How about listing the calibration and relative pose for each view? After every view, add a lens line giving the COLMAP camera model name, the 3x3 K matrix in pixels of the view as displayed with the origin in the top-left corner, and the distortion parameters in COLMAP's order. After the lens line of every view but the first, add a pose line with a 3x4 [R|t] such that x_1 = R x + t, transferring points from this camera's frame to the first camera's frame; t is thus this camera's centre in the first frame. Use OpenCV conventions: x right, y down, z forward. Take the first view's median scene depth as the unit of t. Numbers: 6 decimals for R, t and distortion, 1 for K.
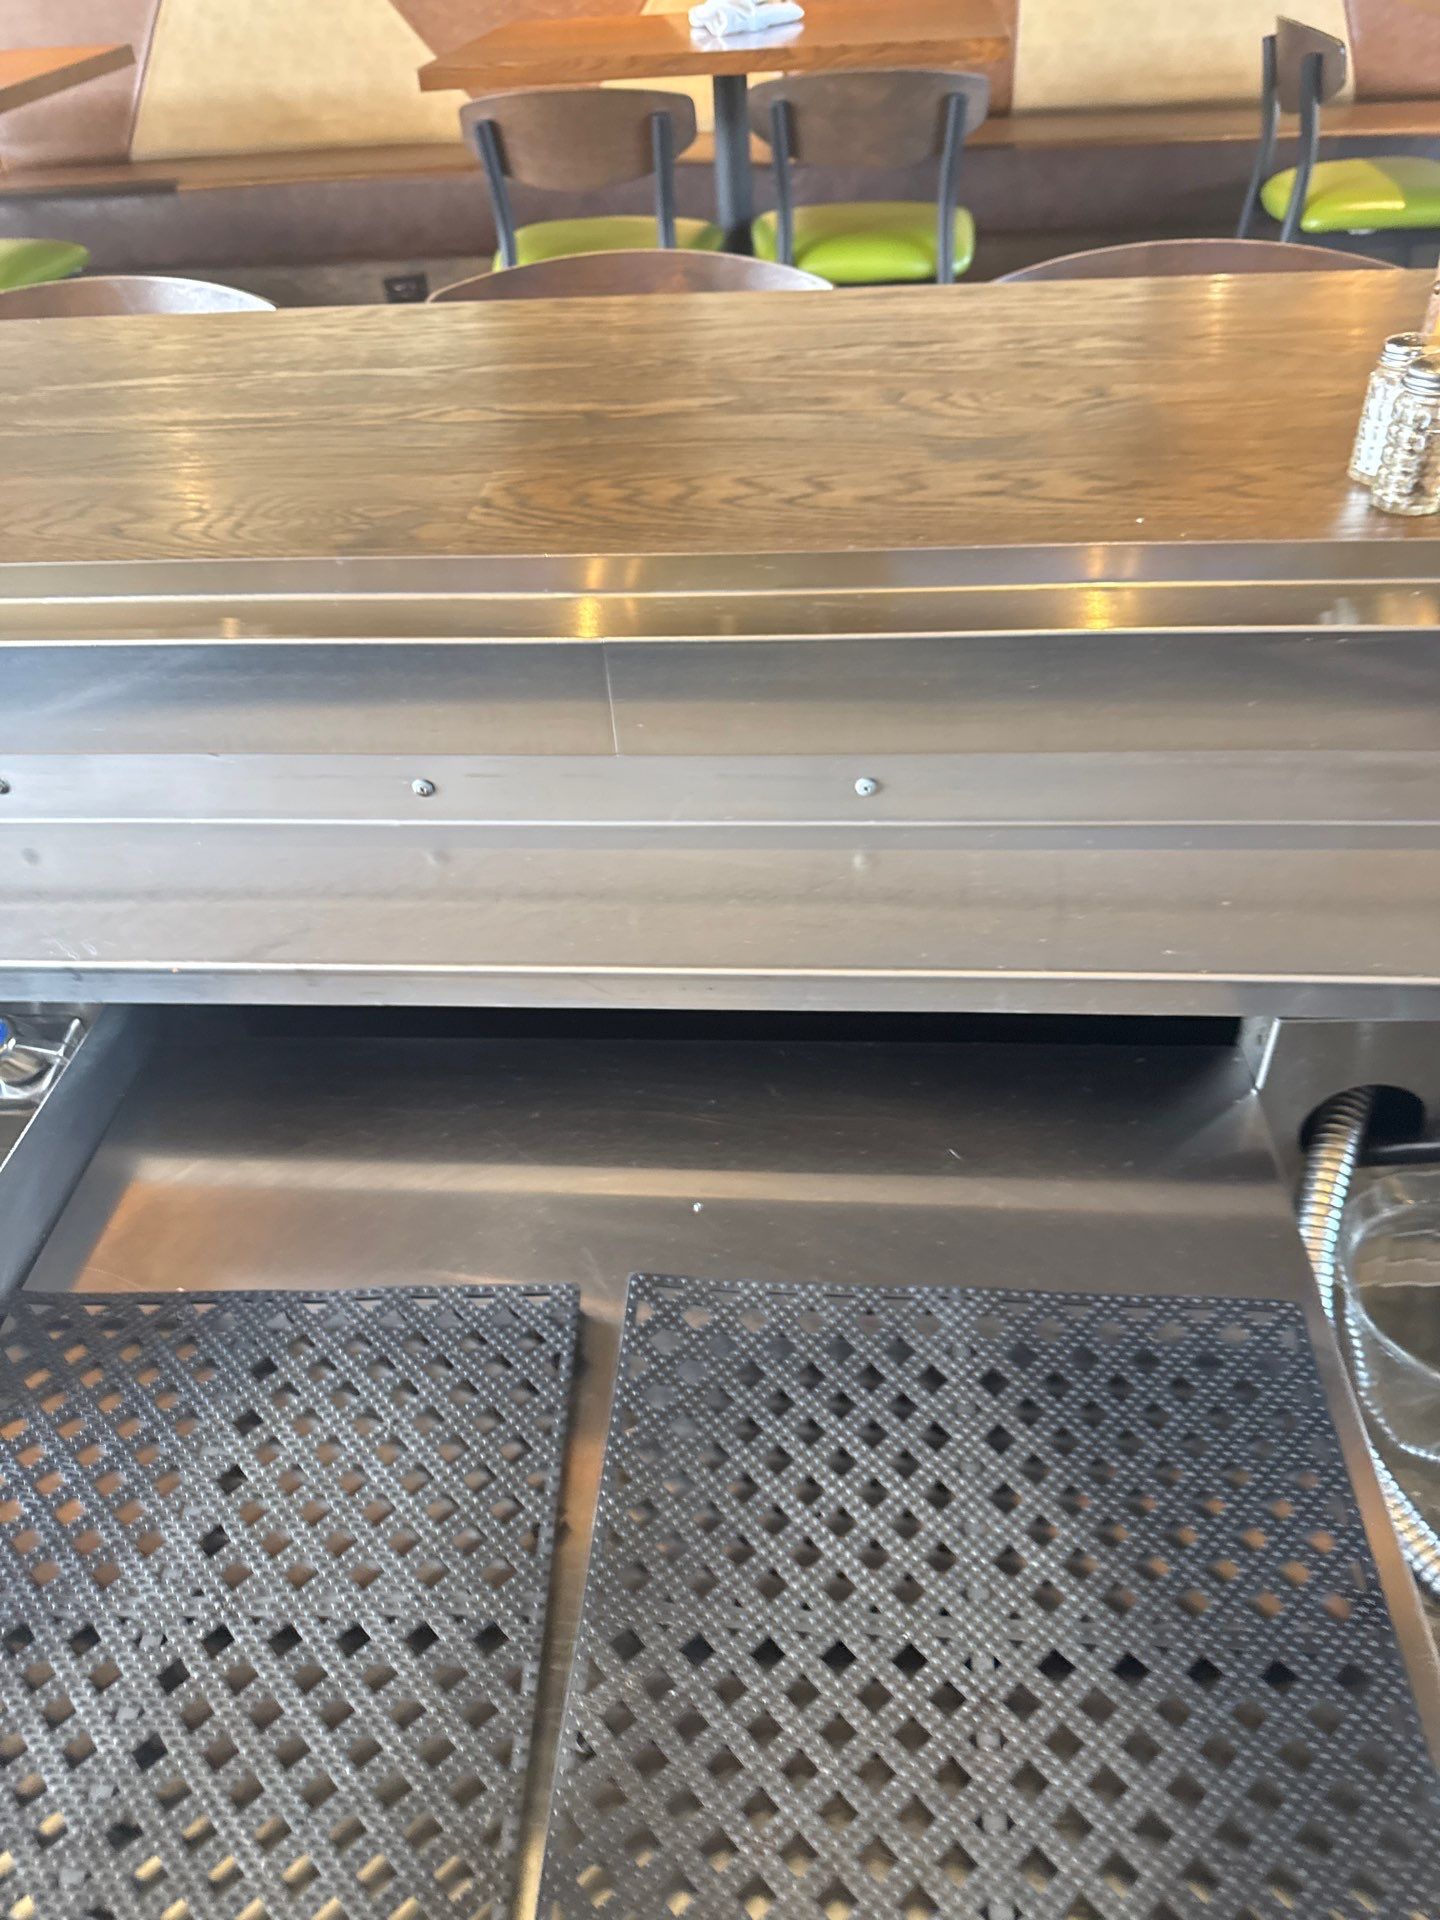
lens RADIAL K [[1357.3, 0, 715.5], [0, 1357.3, 958.8], [0, 0, 1]] dist [0.059751, -0.064660]
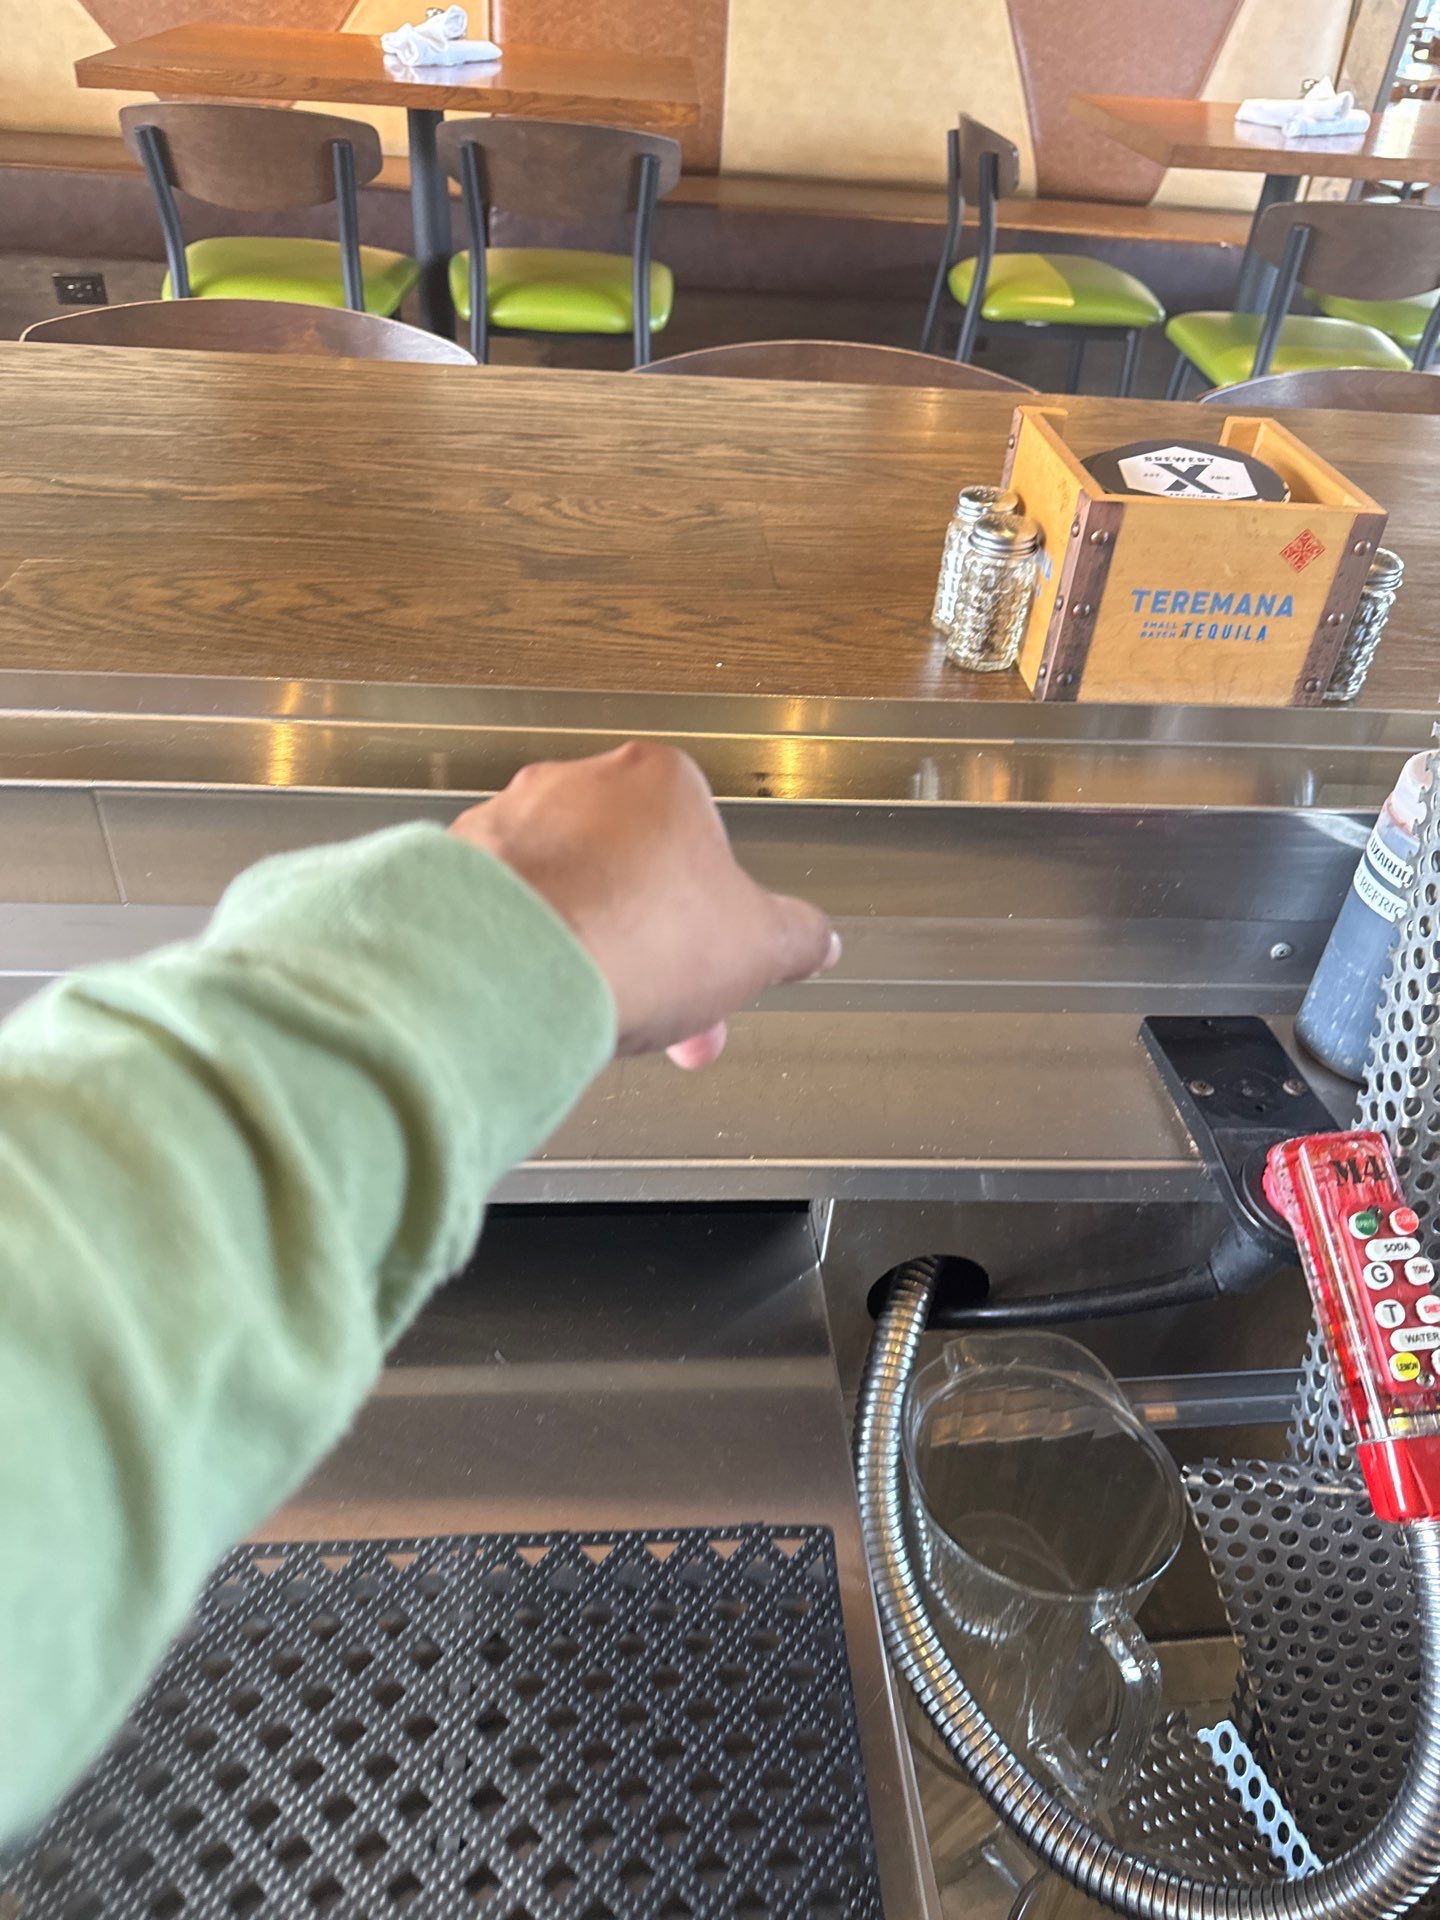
lens RADIAL K [[1363.8, 0, 714.9], [0, 1363.8, 977.4], [0, 0, 1]] dist [0.007911, -0.009320]
pose [[0.981920, -0.000282, 0.189295, 0.099703], [0.000944, 0.999994, -0.003410, -0.075943], [-0.189293, 0.003527, 0.981914, 0.045740]]
